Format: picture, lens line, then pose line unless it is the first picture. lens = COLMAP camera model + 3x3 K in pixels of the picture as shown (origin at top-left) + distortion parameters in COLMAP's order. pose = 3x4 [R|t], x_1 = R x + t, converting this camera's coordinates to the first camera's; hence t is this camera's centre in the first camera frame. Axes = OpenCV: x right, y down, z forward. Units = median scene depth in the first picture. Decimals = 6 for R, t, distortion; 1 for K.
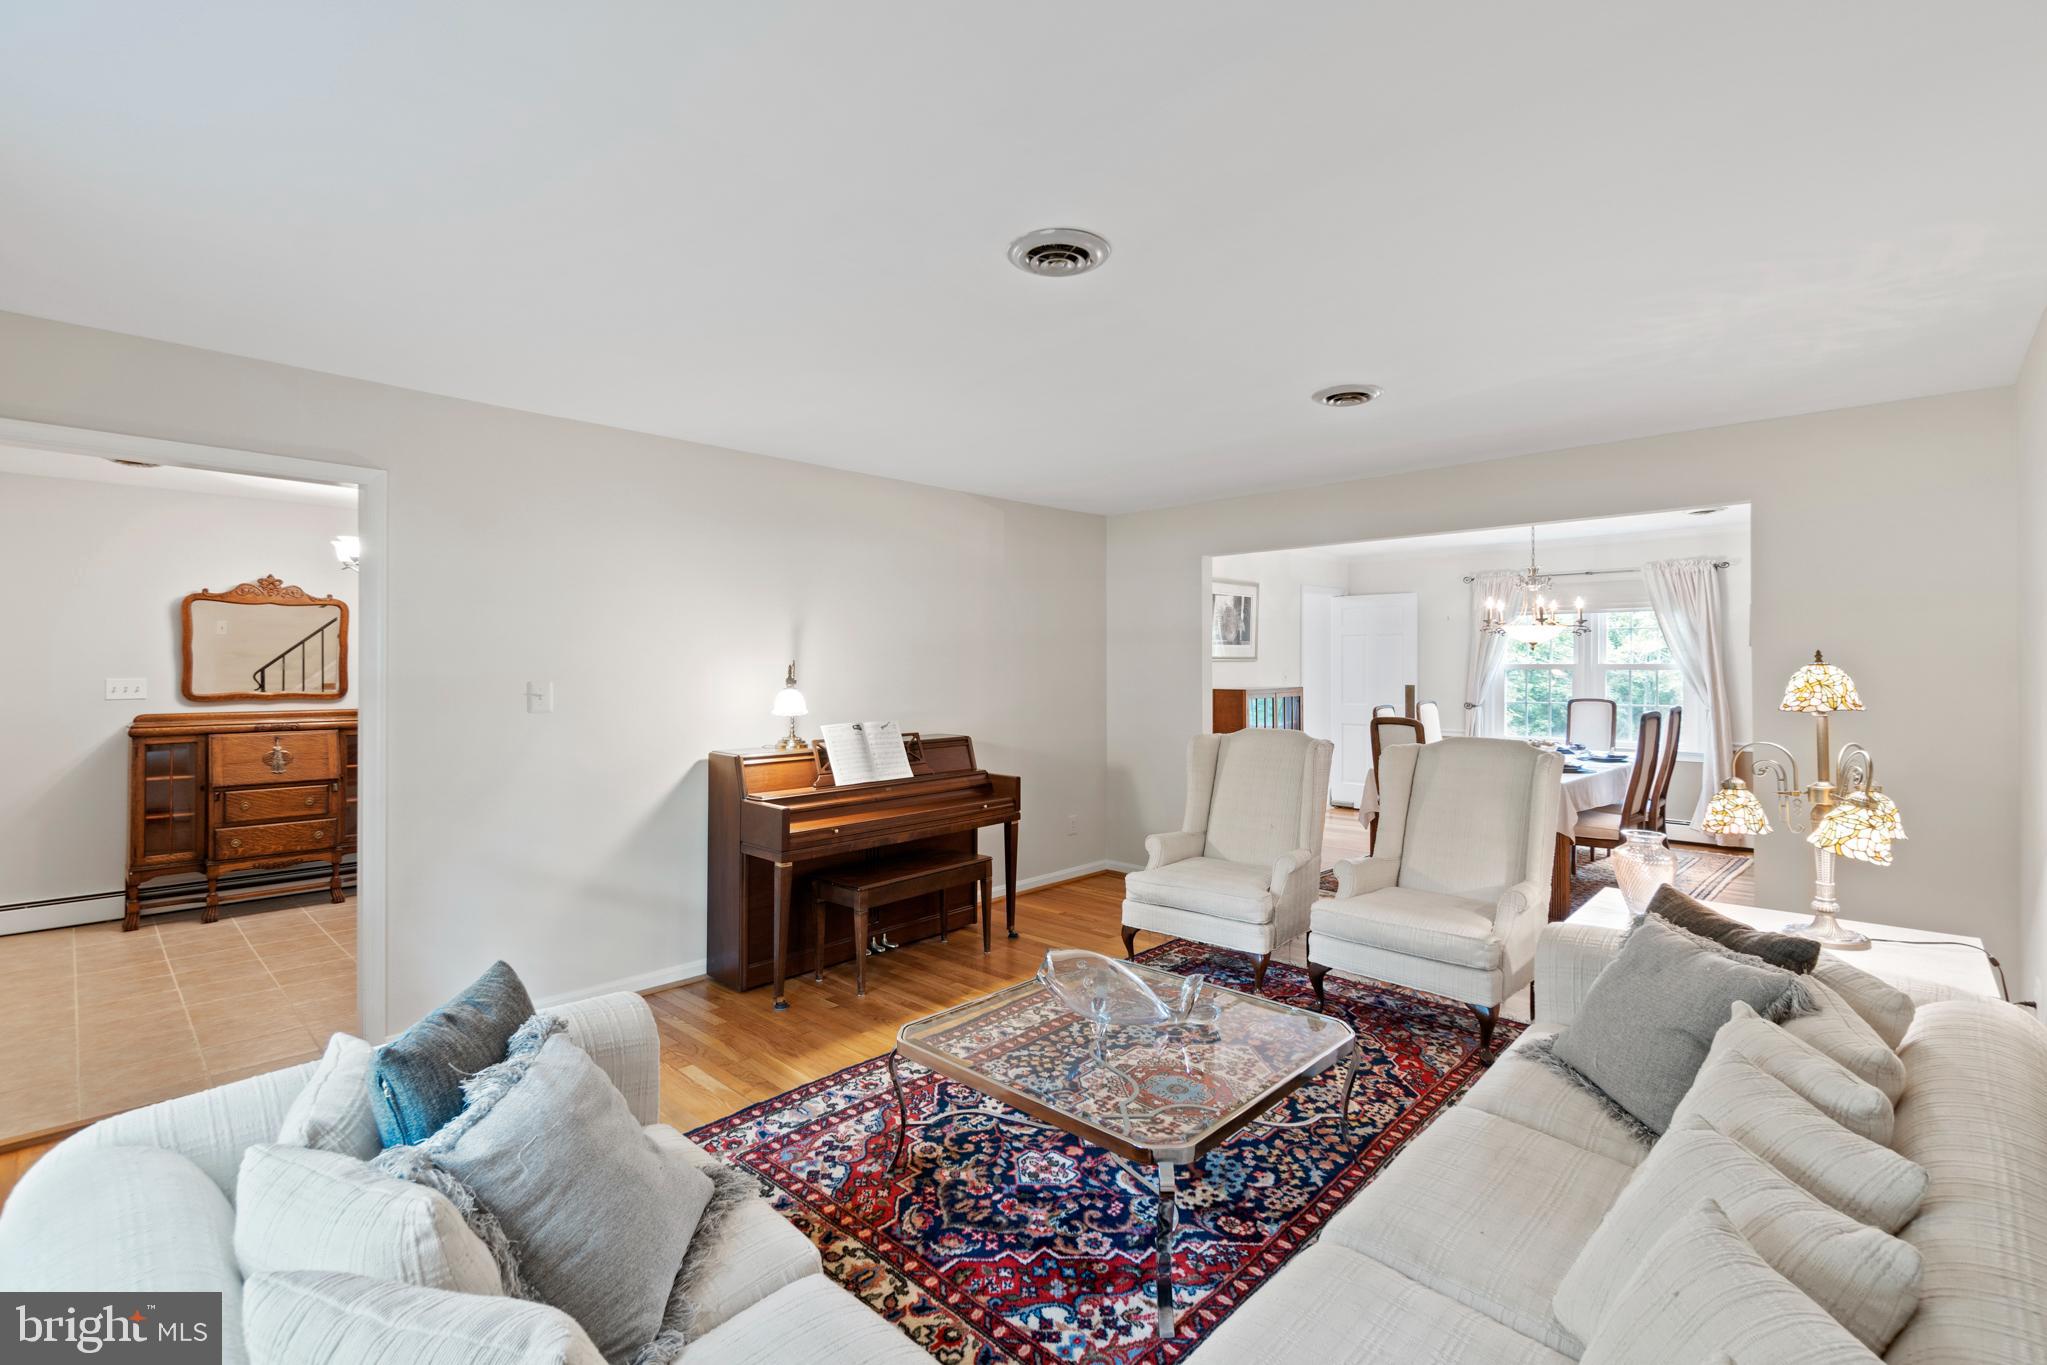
lens RADIAL K [[910.1, 0, 1023.5], [0, 910.1, 682.5], [0, 0, 1]] dist [0.000227, -0.000048]
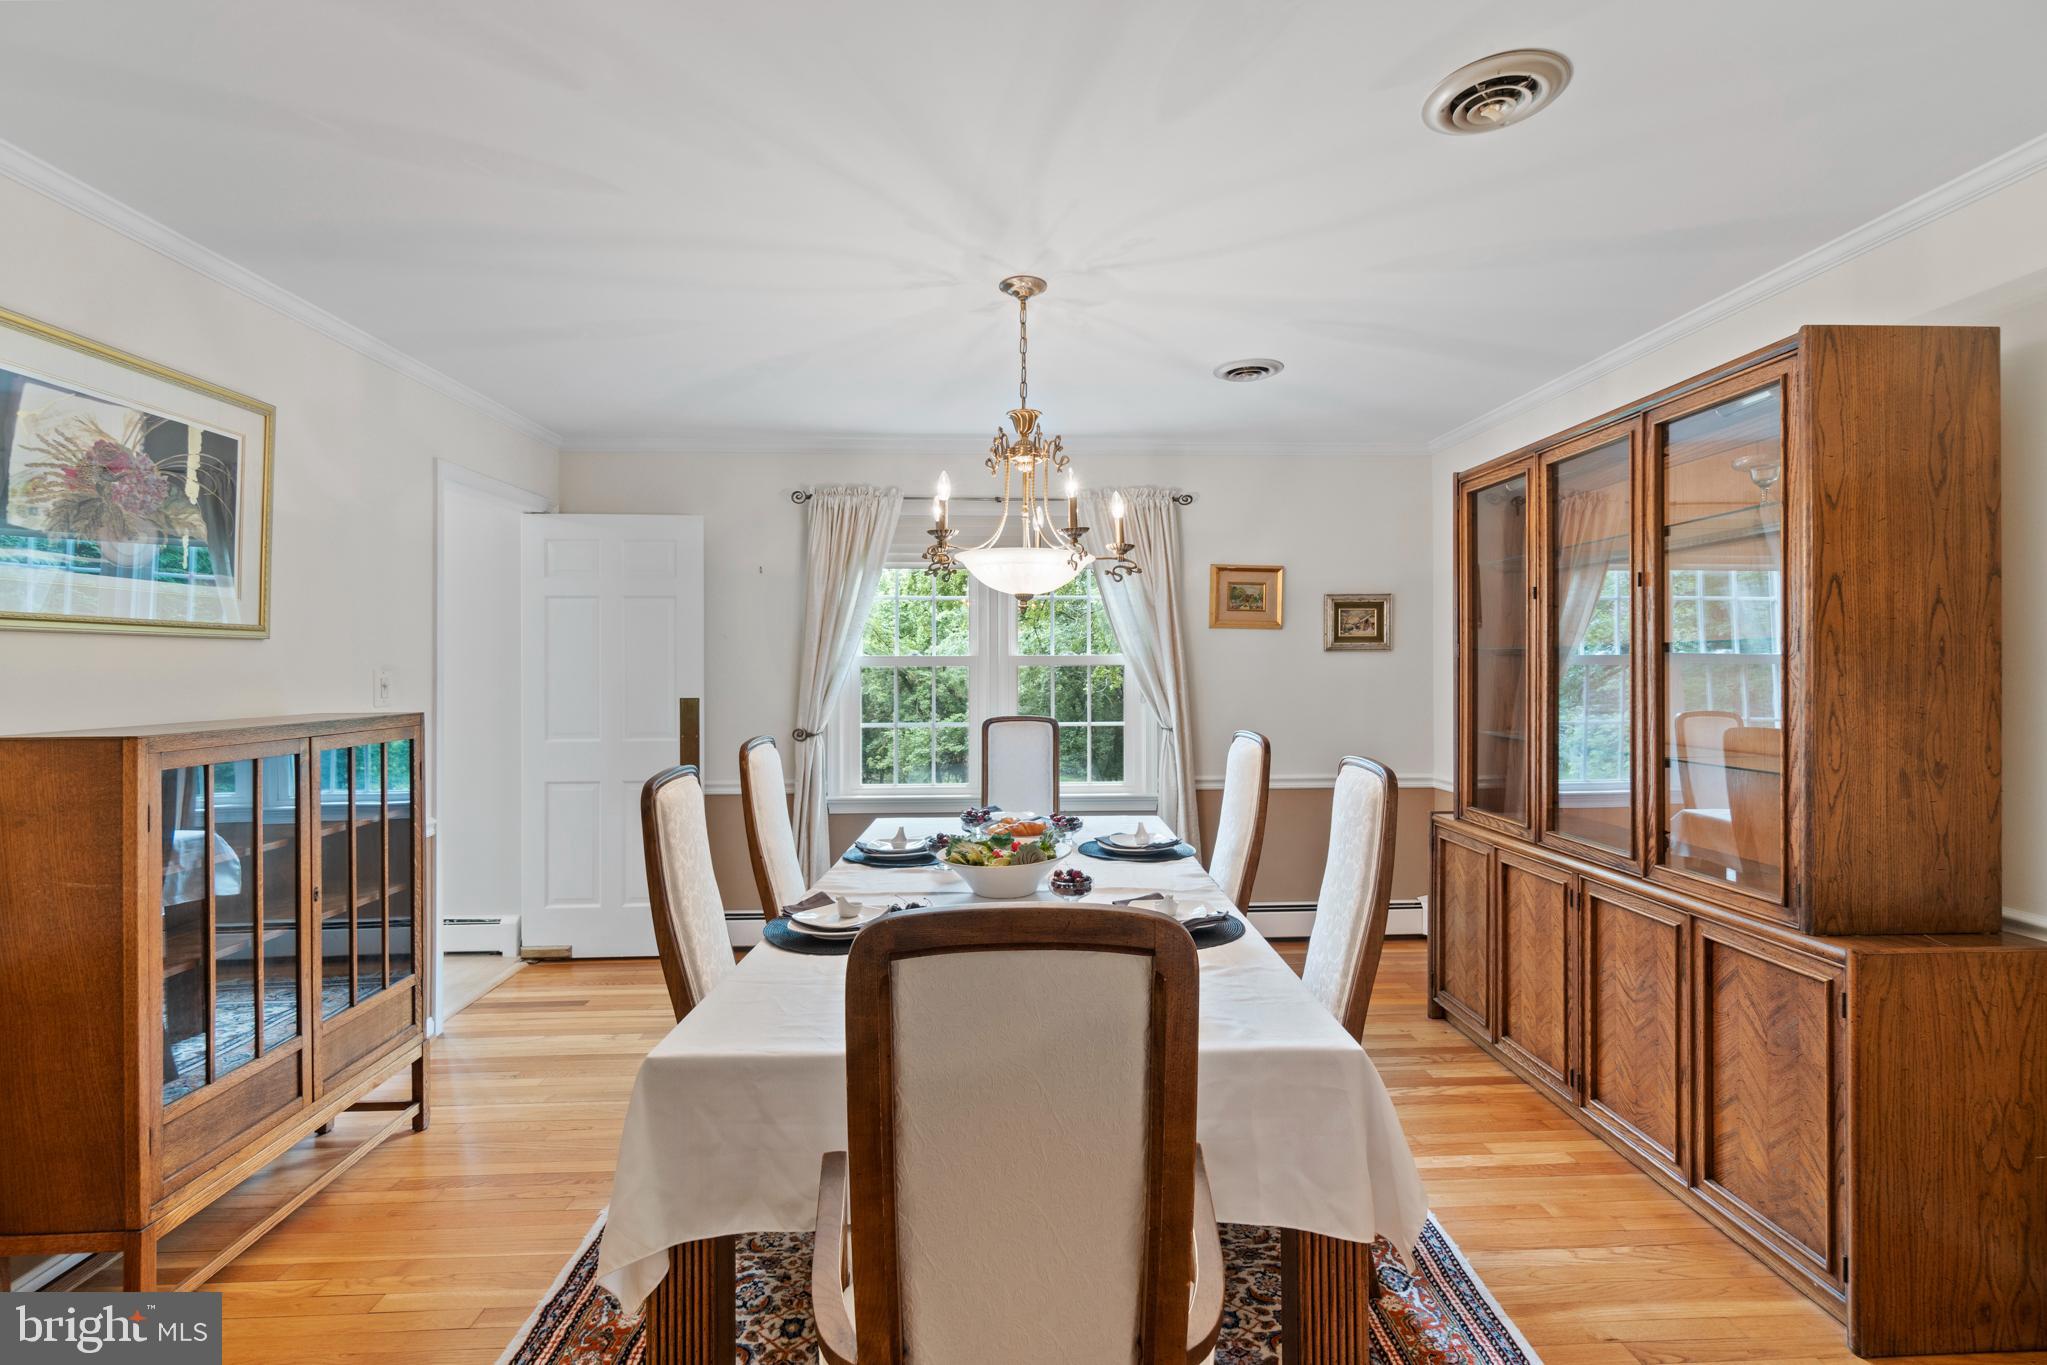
lens RADIAL K [[910.1, 0, 1023.5], [0, 910.1, 682.5], [0, 0, 1]] dist [0.000227, -0.000048]
pose [[0.695943, -0.009769, 0.718031, 0.218633], [0.012964, 0.999915, 0.001039, -0.004488], [-0.717980, 0.008586, 0.696011, 0.595047]]
